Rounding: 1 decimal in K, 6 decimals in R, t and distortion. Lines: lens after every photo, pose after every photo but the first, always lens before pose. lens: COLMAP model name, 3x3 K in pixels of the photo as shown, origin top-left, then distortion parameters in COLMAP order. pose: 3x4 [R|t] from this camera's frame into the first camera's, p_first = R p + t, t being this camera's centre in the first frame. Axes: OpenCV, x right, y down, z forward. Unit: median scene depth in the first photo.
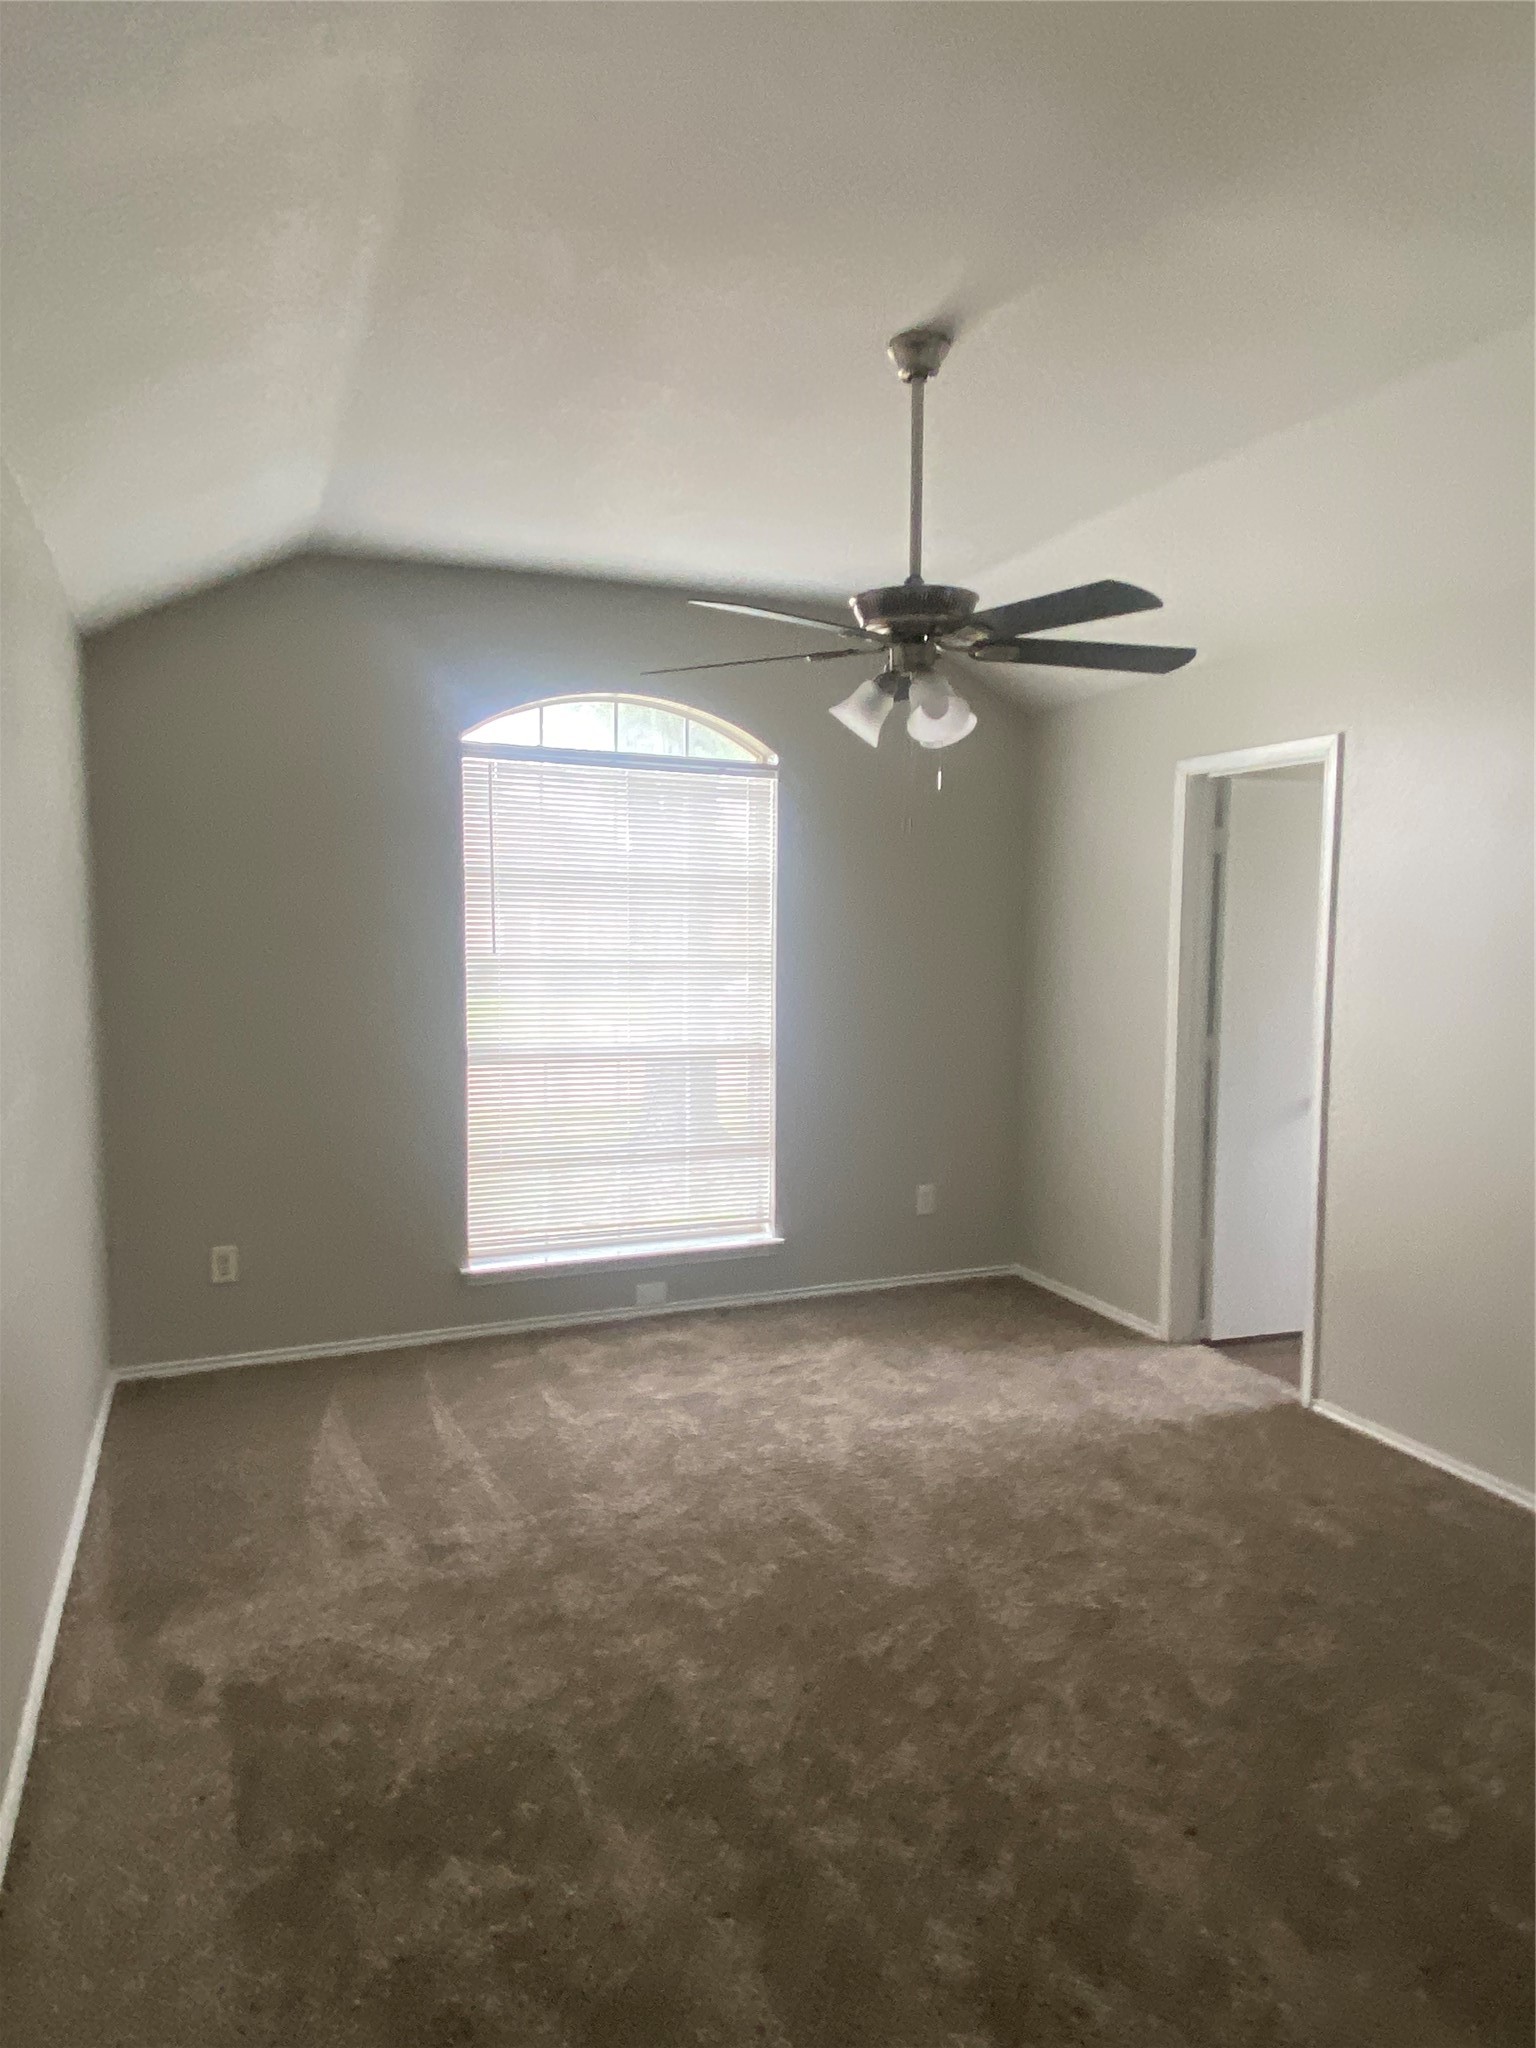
lens RADIAL K [[1282.8, 0, 774.9], [0, 1282.8, 1012.0], [0, 0, 1]] dist [0.099998, -0.084590]
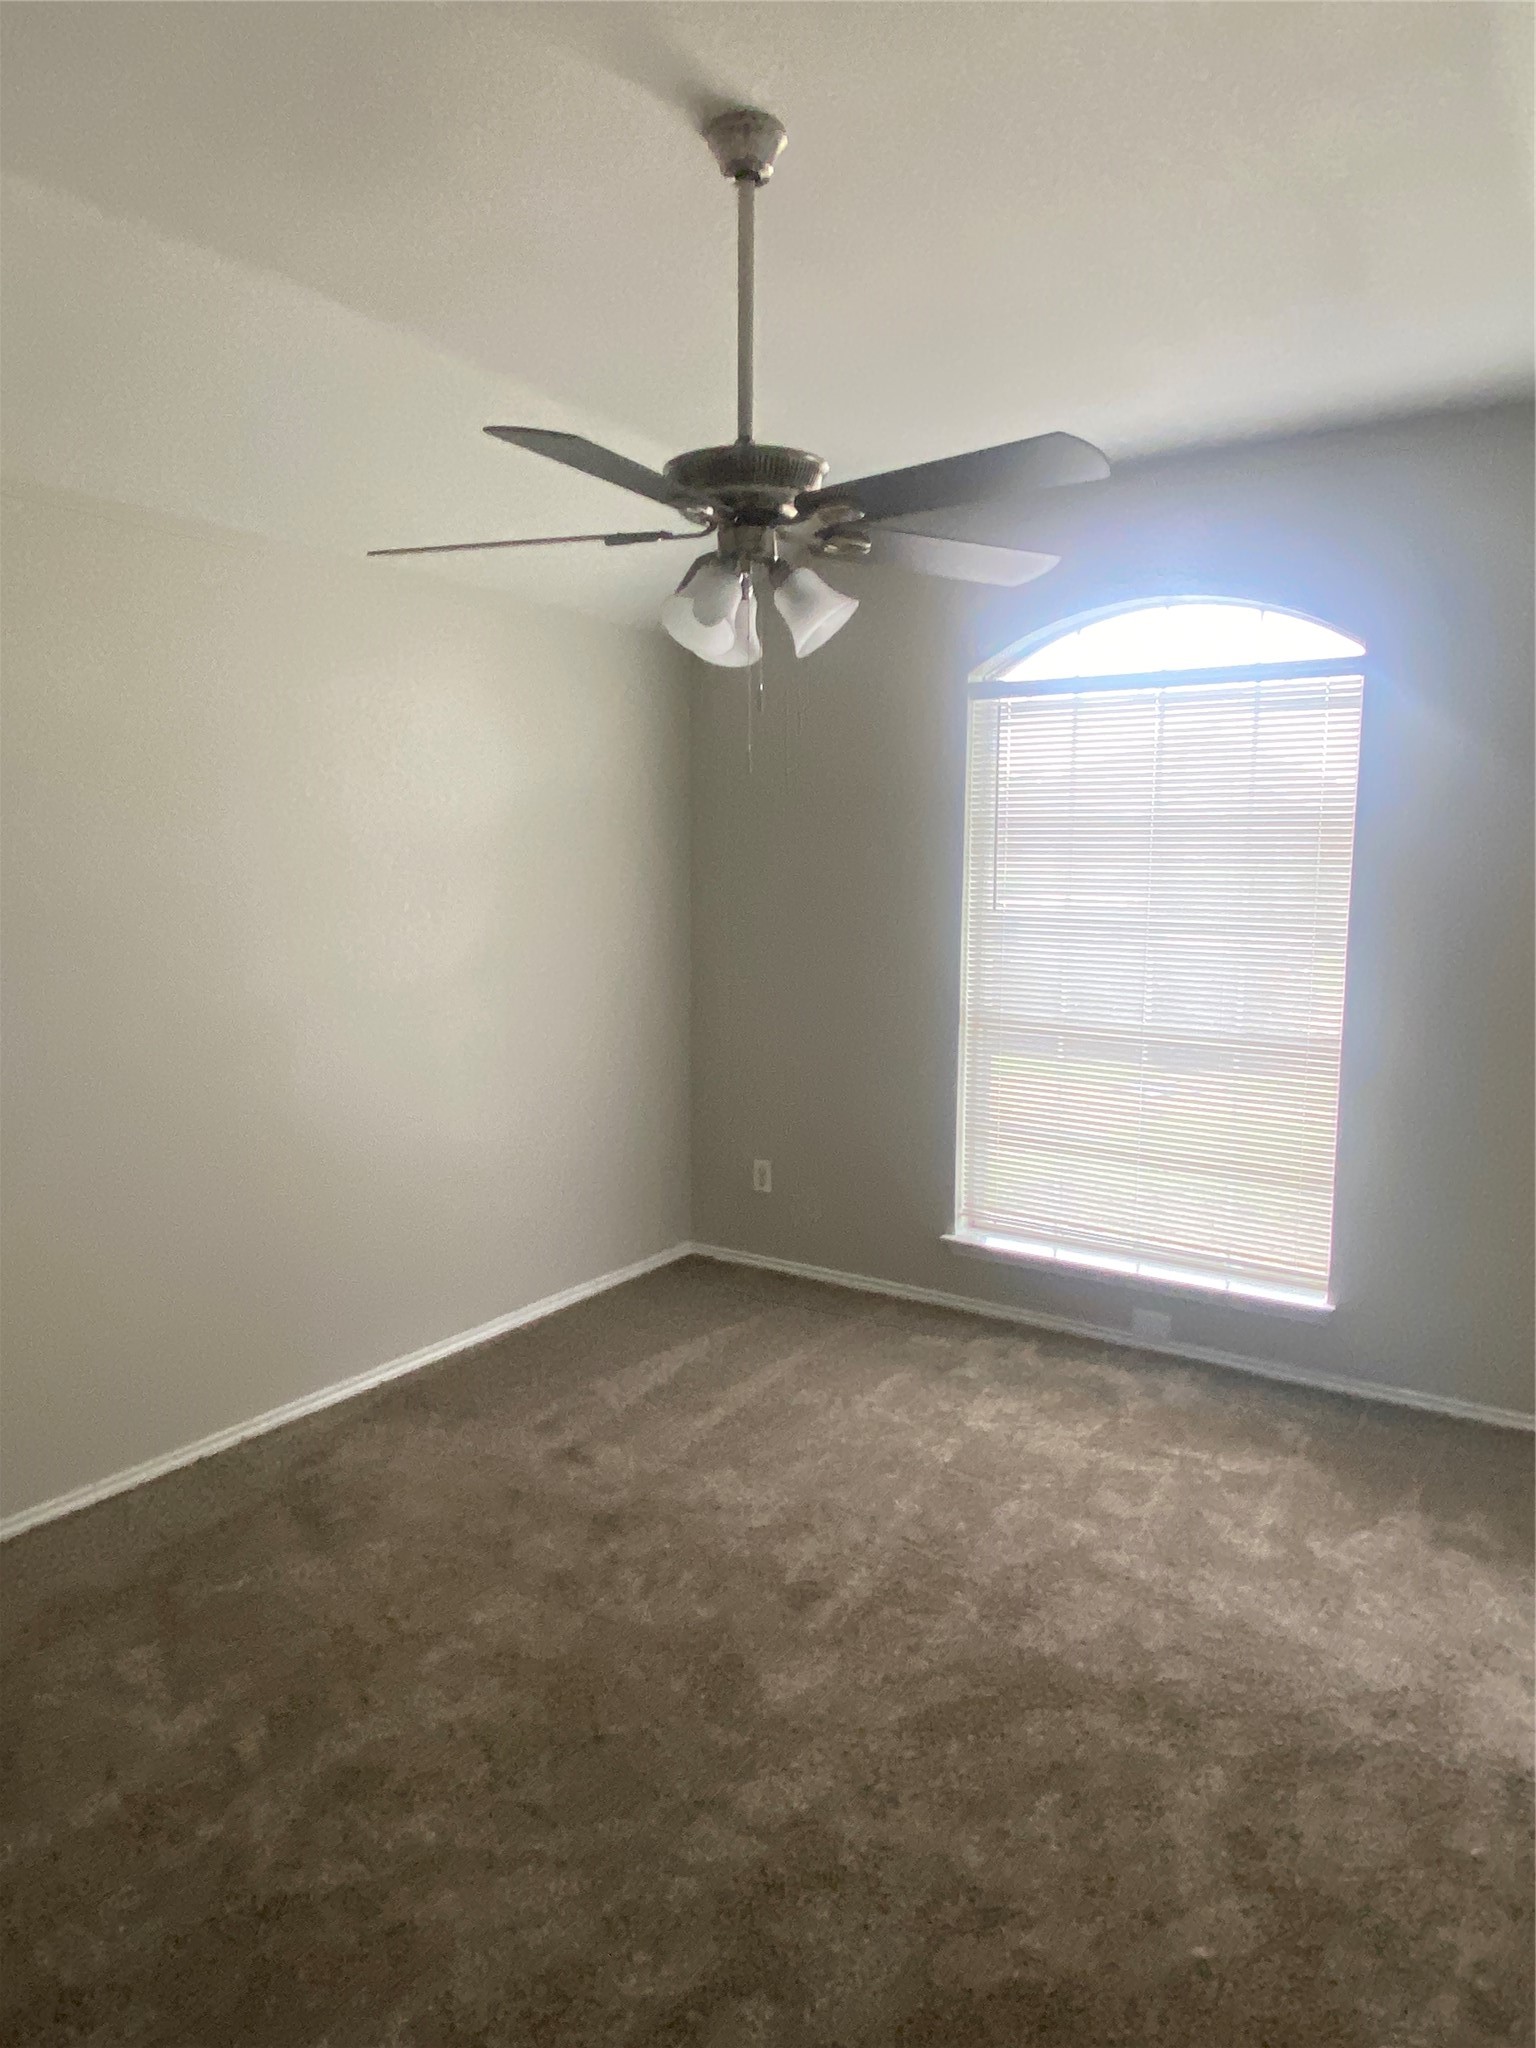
lens RADIAL K [[1282.8, 0, 774.9], [0, 1282.8, 1012.0], [0, 0, 1]] dist [0.099998, -0.084590]
pose [[0.589281, 0.095339, -0.802283, 0.473889], [-0.063655, 0.995405, 0.071534, -0.030665], [0.805416, 0.008916, 0.592642, 0.346900]]
